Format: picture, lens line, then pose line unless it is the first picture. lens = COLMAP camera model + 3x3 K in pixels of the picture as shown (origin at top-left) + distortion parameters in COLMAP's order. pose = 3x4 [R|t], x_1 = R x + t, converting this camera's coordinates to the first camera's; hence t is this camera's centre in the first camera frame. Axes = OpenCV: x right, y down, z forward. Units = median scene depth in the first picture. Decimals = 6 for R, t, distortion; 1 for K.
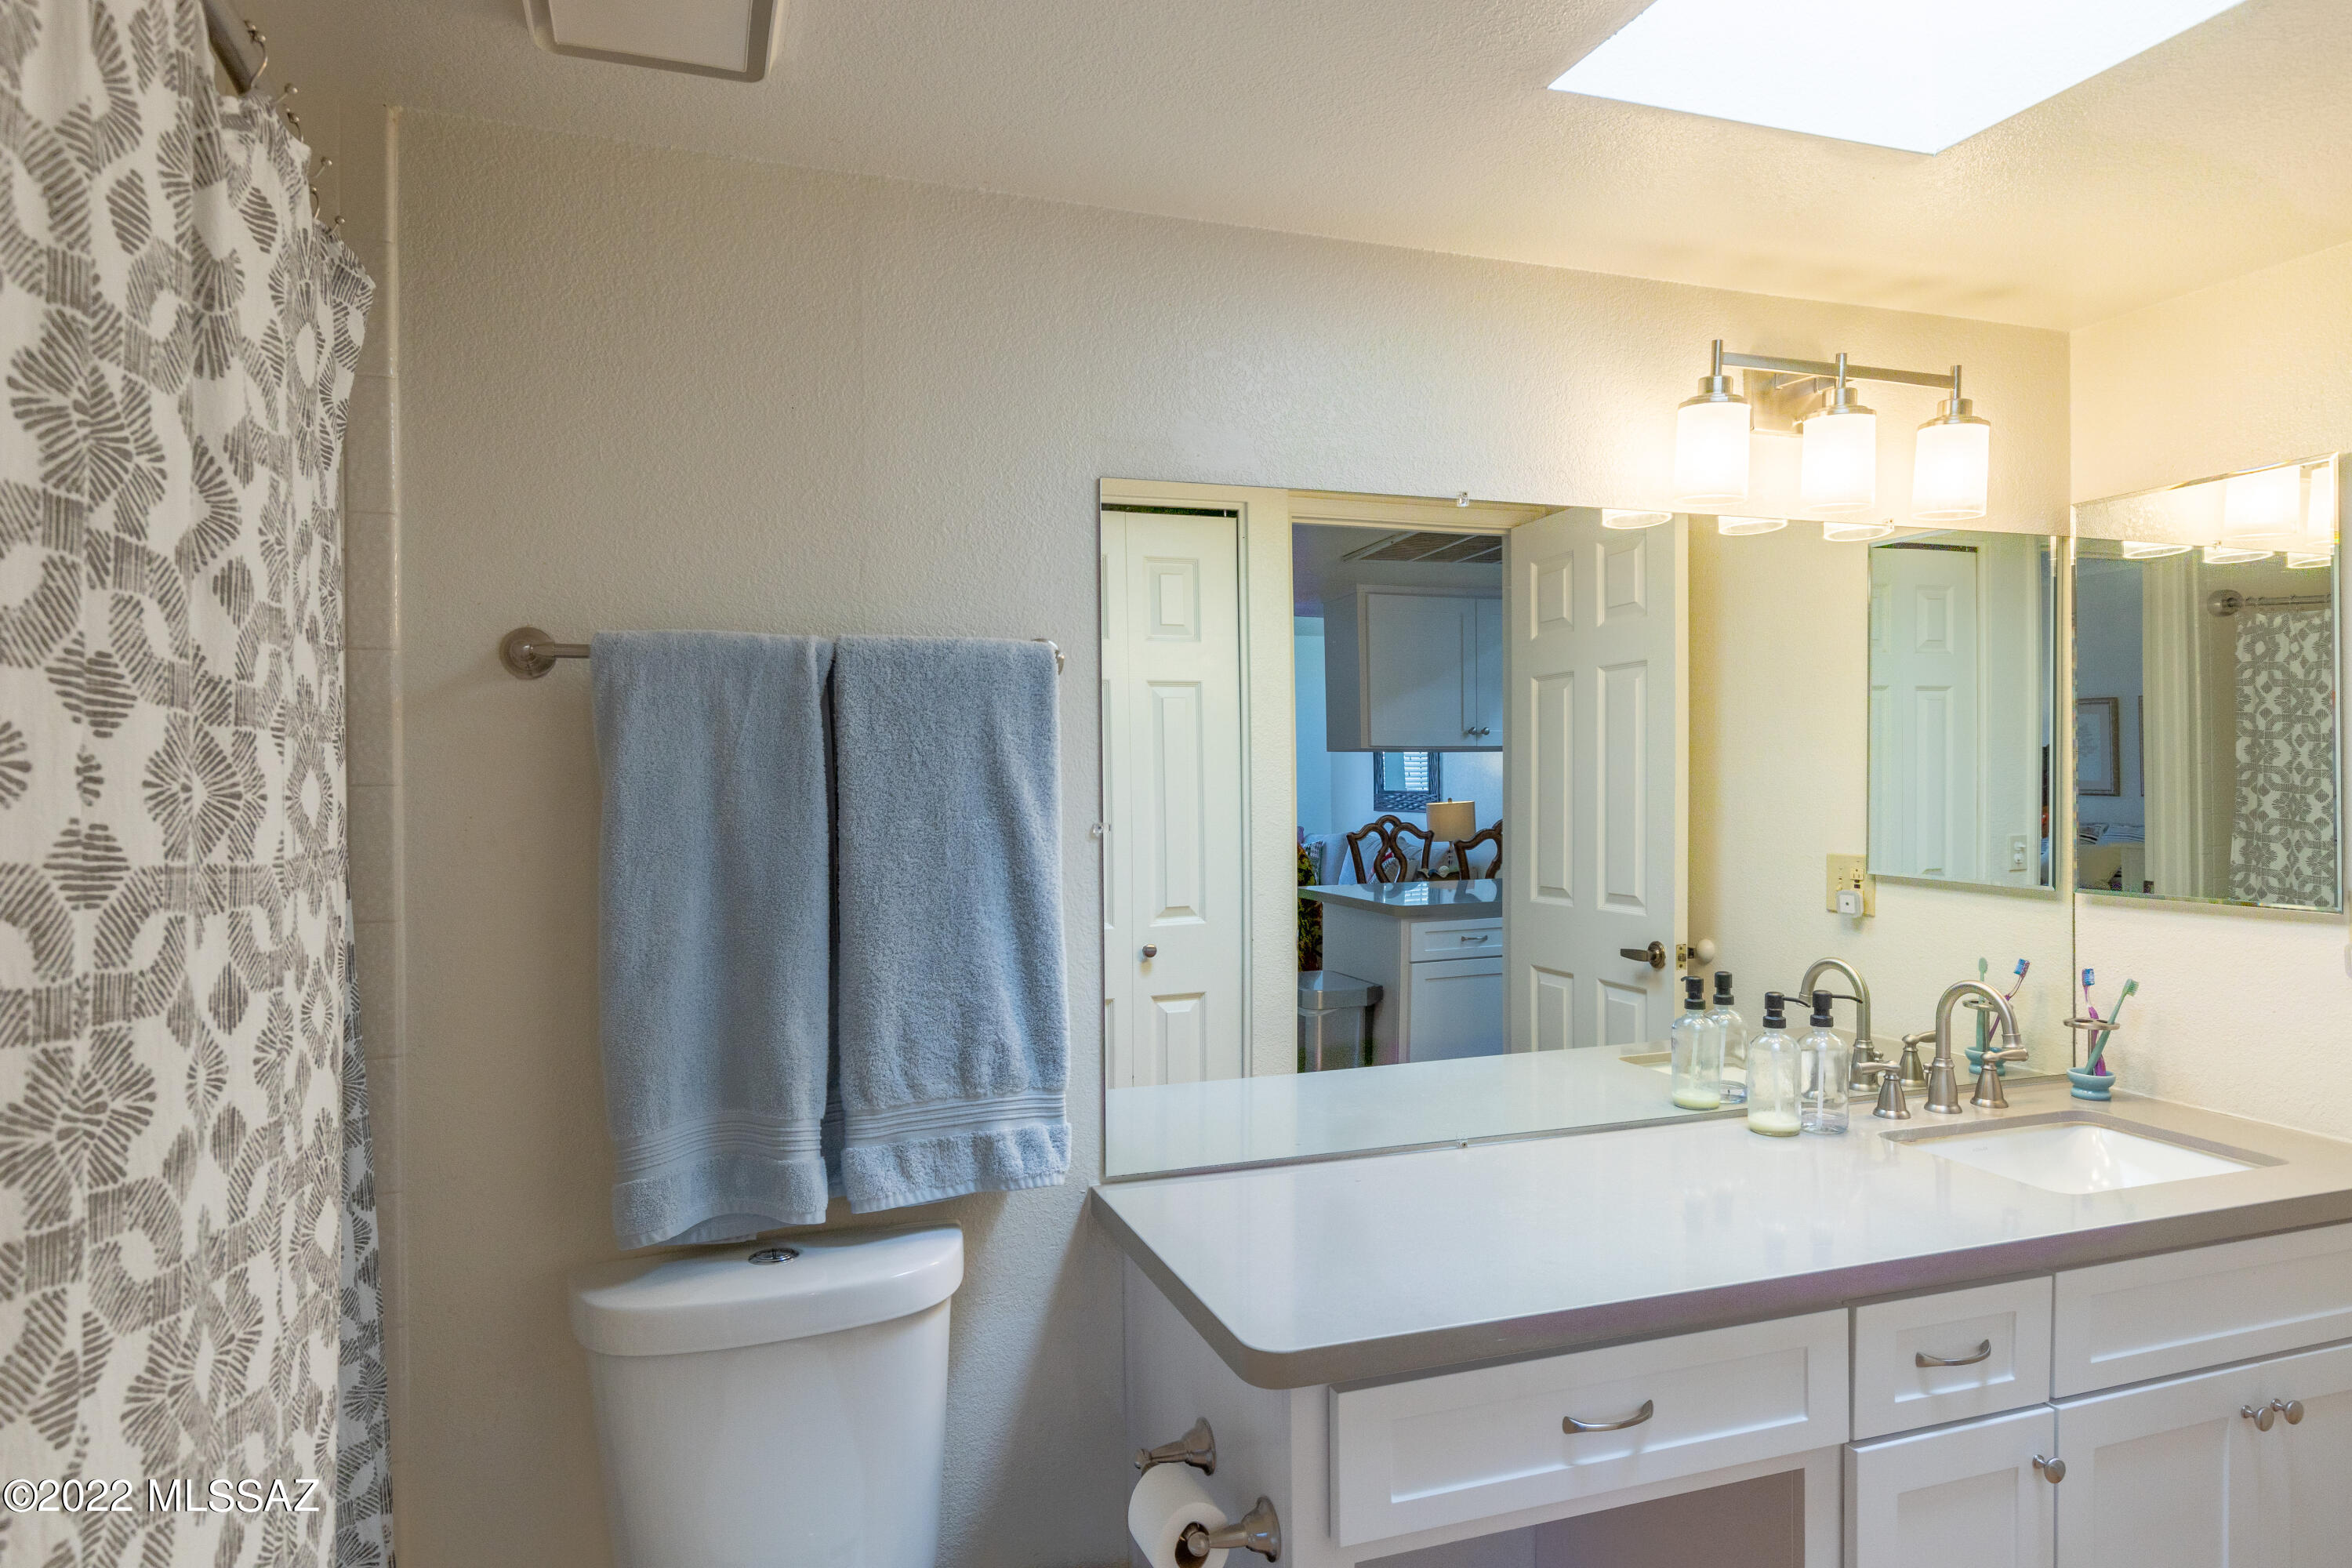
lens RADIAL K [[1432.7, 0, 1176.0], [0, 1432.7, 784.0], [0, 0, 1]] dist [0.001796, -0.001404]
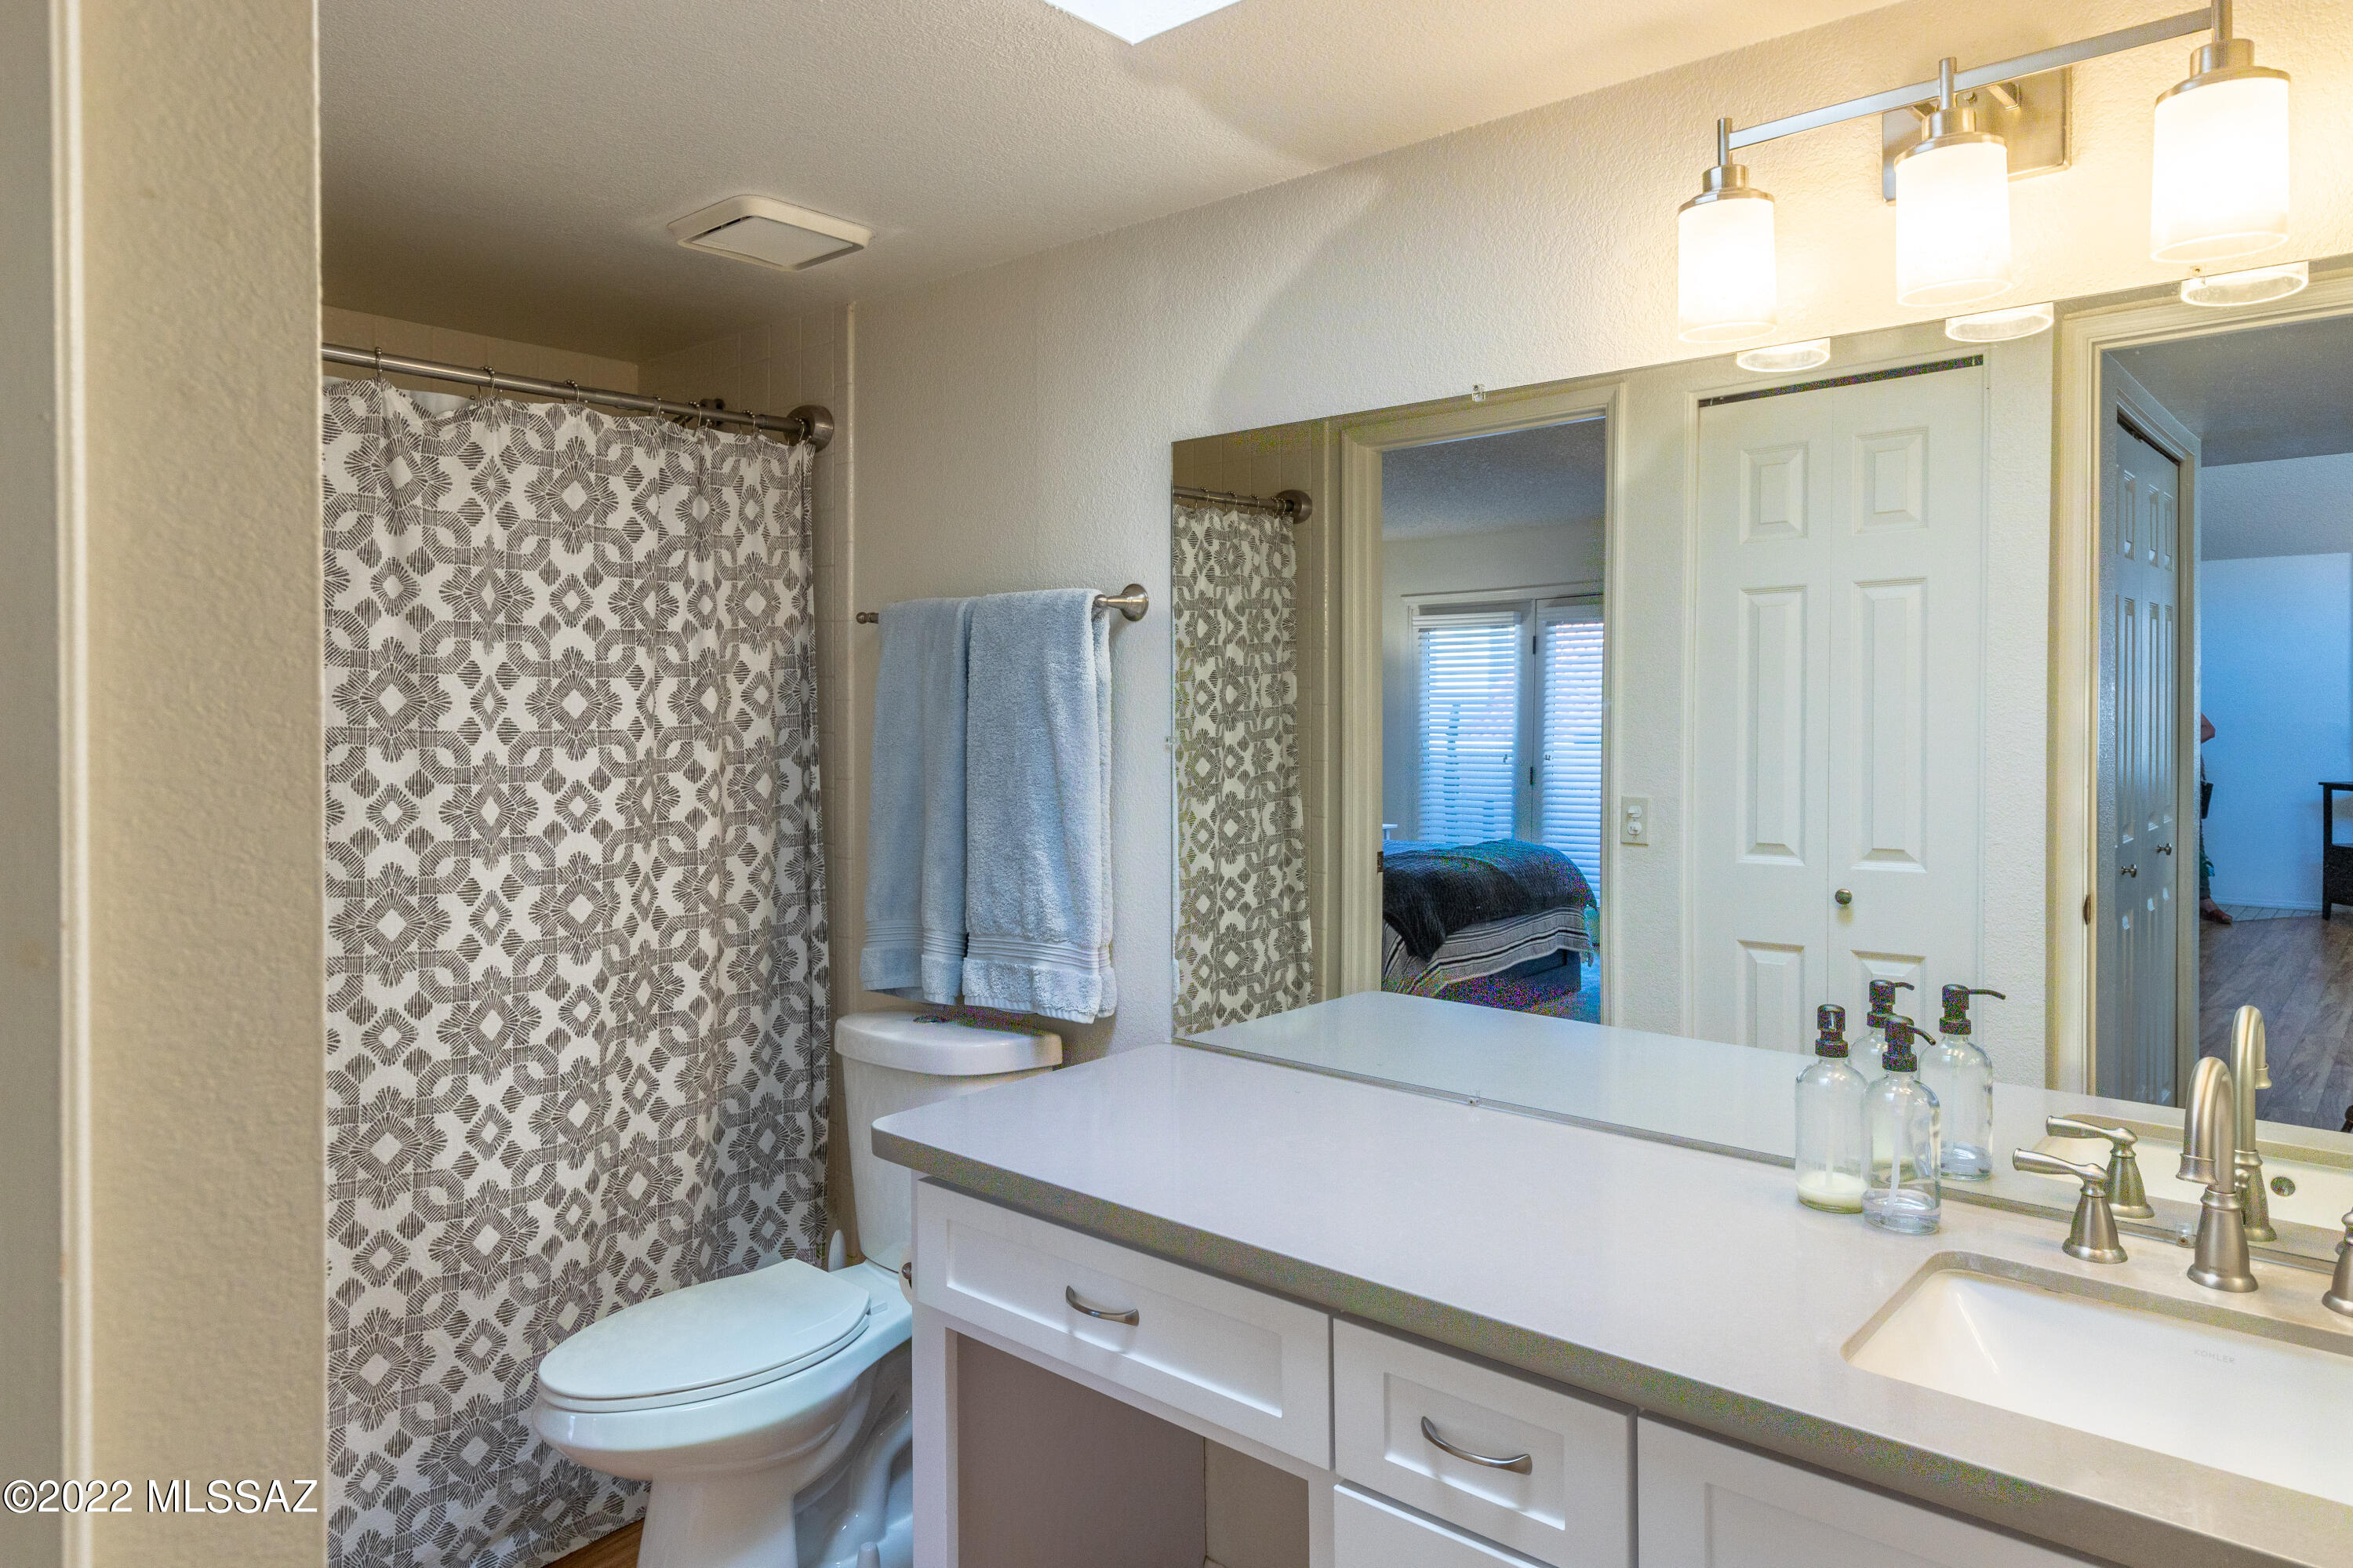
lens RADIAL K [[1489.8, 0, 1173.9], [0, 1489.8, 688.0], [0, 0, 1]] dist [-0.004526, -0.001932]
pose [[0.493005, 0.001328, -0.870025, 1.146635], [-0.005899, 0.999981, -0.001817, -0.009432], [0.870006, 0.006028, 0.493004, 0.453816]]
